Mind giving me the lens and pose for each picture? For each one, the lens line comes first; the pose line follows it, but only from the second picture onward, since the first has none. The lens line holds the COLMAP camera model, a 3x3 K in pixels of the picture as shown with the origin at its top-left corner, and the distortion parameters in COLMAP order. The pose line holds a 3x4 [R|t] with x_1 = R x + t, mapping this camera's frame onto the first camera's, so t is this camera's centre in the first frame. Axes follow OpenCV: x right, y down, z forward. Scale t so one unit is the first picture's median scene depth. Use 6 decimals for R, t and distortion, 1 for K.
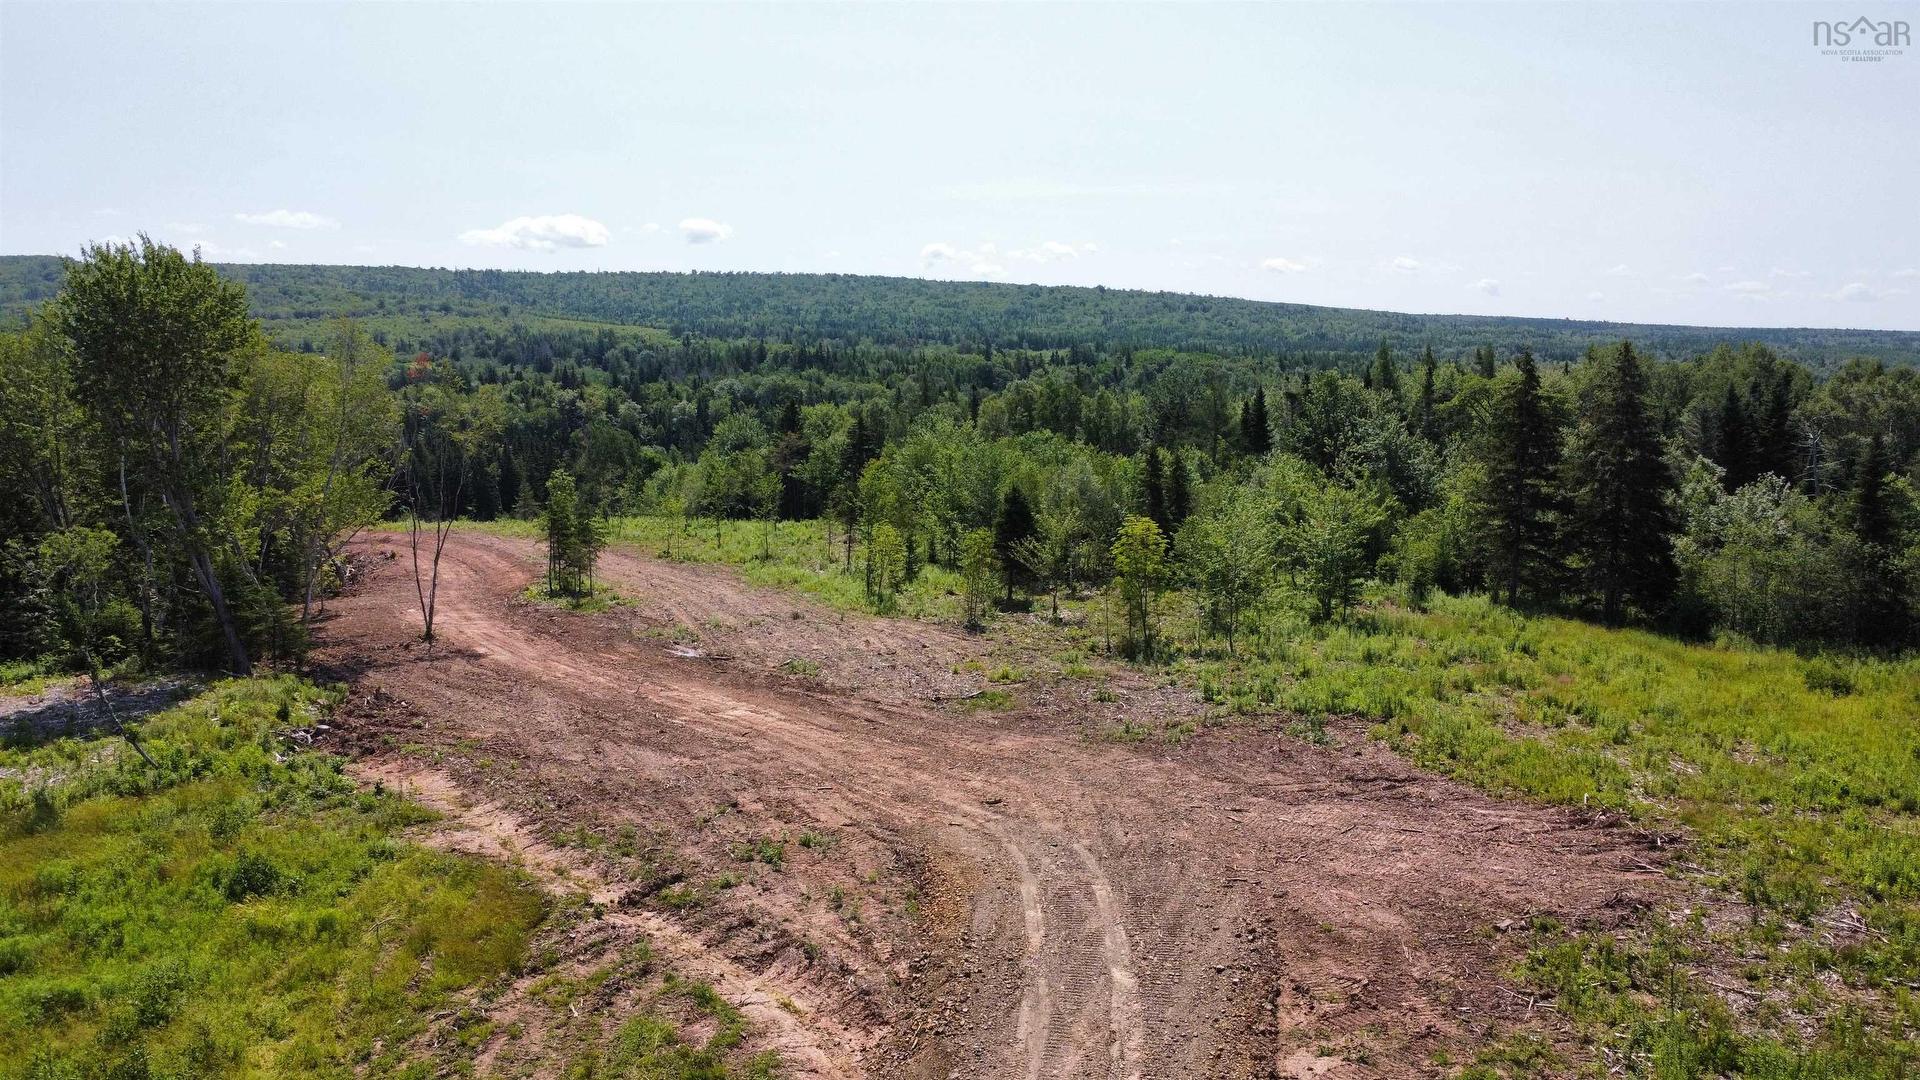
lens RADIAL K [[1427.1, 0, 982.1], [0, 1427.1, 541.2], [0, 0, 1]] dist [-0.229541, 0.450032]
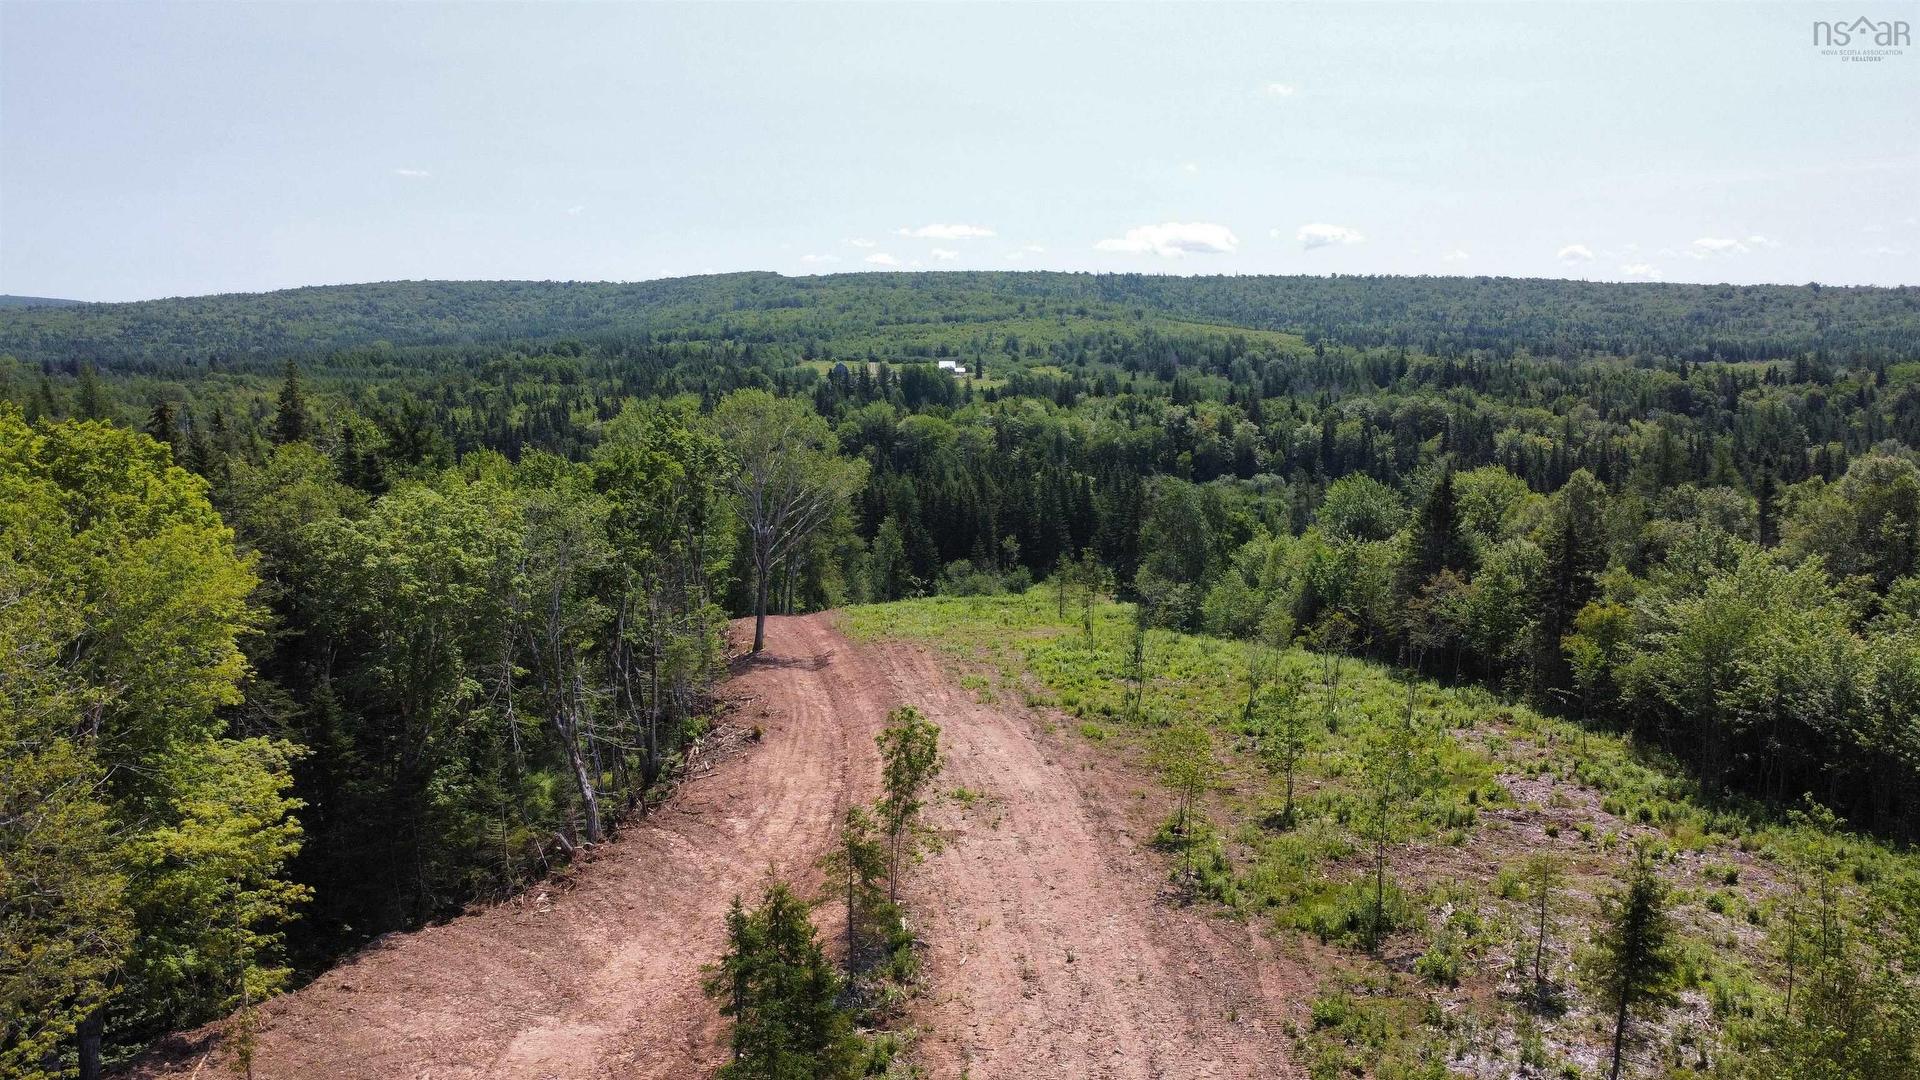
lens RADIAL K [[1427.1, 0, 982.1], [0, 1427.1, 541.2], [0, 0, 1]] dist [-0.229541, 0.450032]
pose [[0.903497, 0.053994, -0.425179, -0.020095], [-0.055101, 0.998434, 0.009703, -0.023898], [0.425037, 0.014661, 0.905057, 0.131121]]
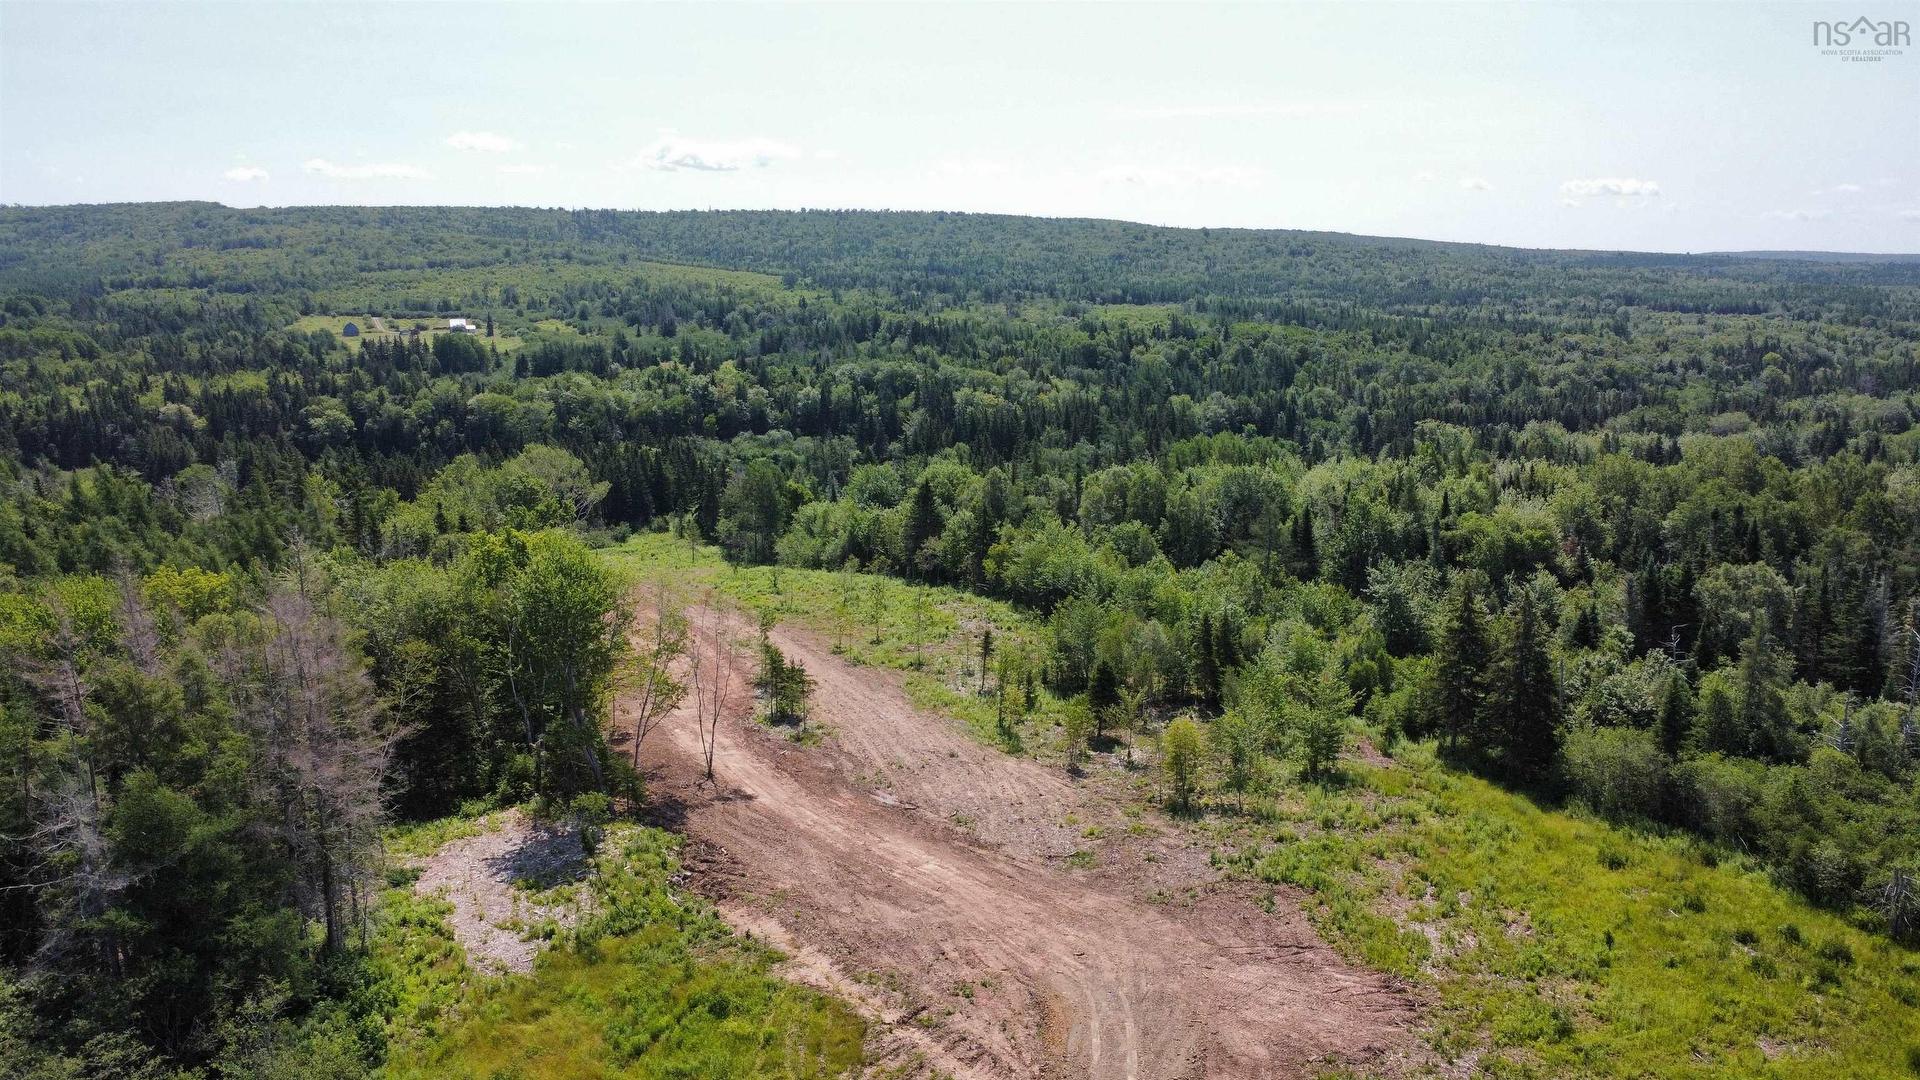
lens RADIAL K [[1426.8, 0, 970.4], [0, 1426.8, 533.0], [0, 0, 1]] dist [-0.209753, 0.345459]
pose [[0.996701, 0.011766, -0.080299, 0.000465], [-0.007862, 0.998780, 0.048759, -0.040965], [0.080775, -0.047967, 0.995578, -0.073858]]
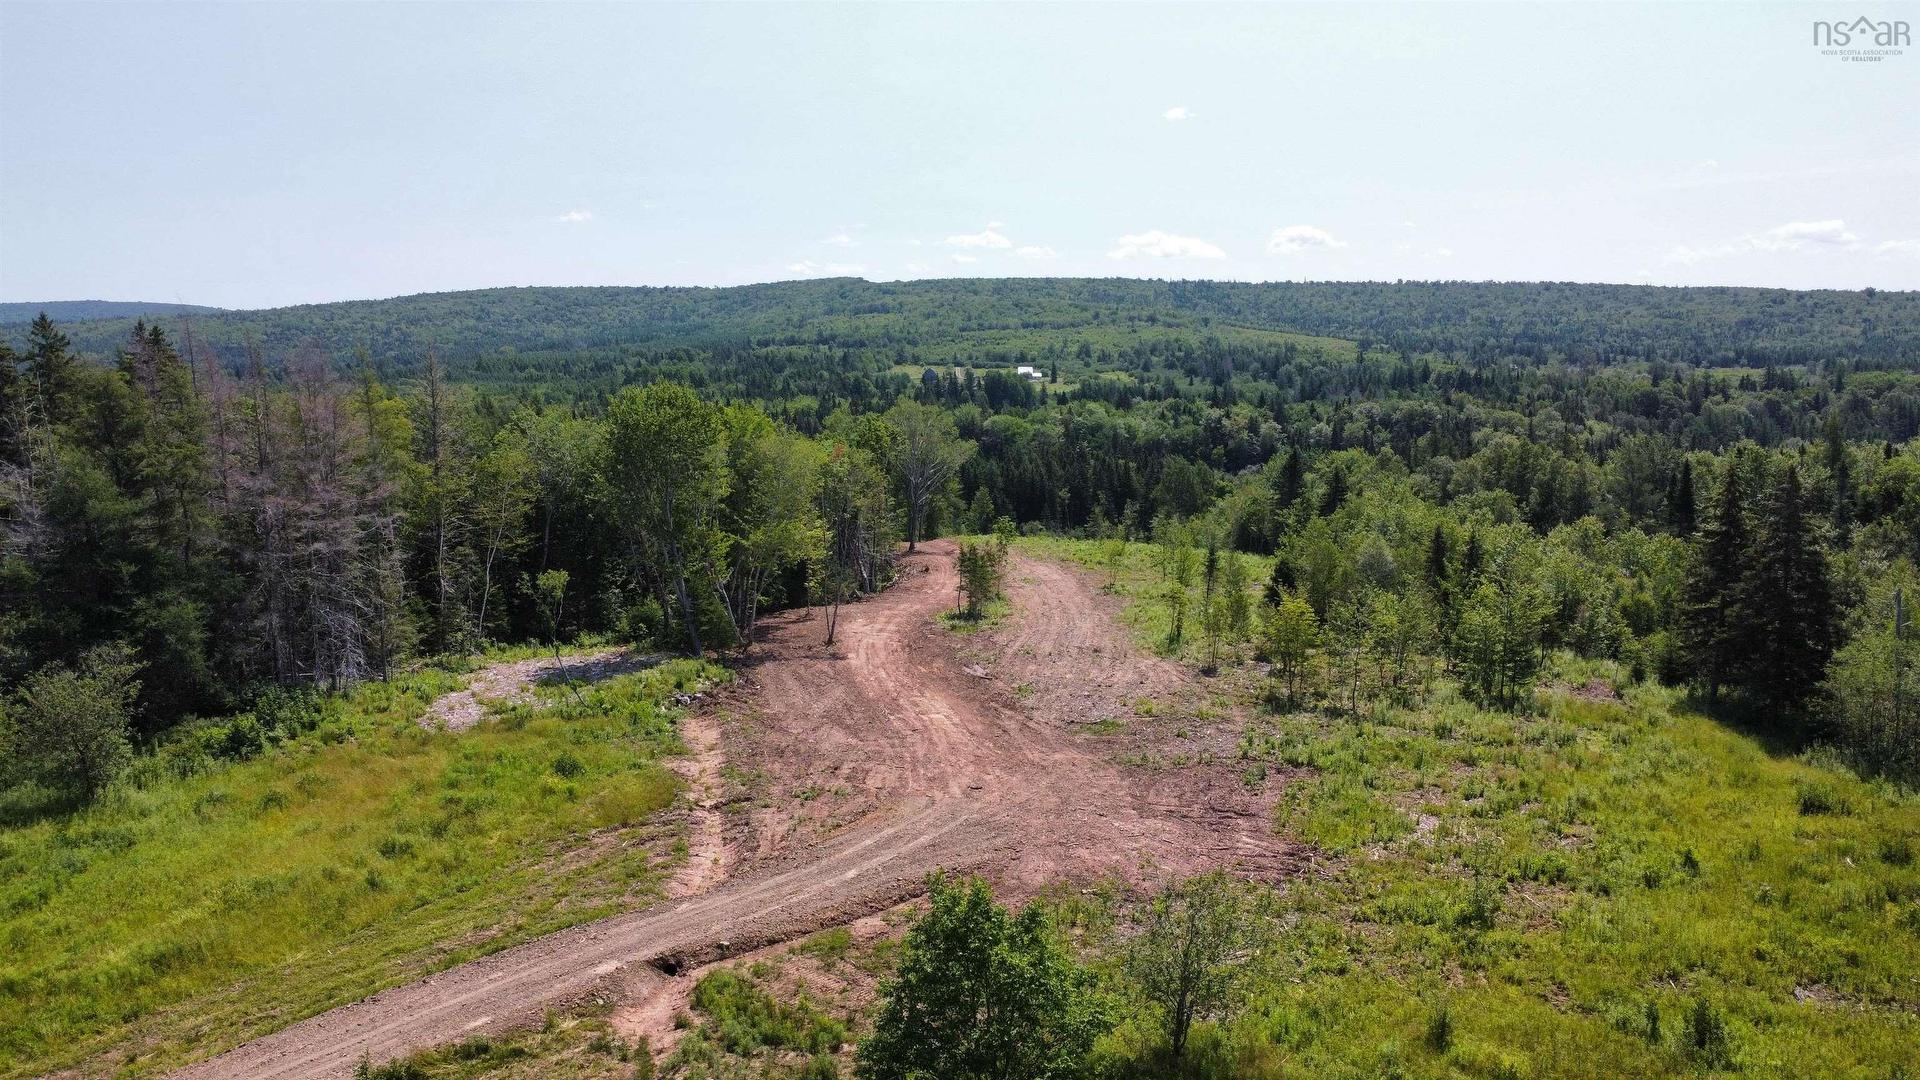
lens RADIAL K [[1413.5, 0, 1001.7], [0, 1413.5, 572.2], [0, 0, 1]] dist [-0.176112, 0.334751]
pose [[0.884840, 0.069409, -0.460696, 0.063710], [-0.060499, 0.997586, 0.034099, -0.009527], [0.461950, -0.002301, 0.886903, -0.031333]]
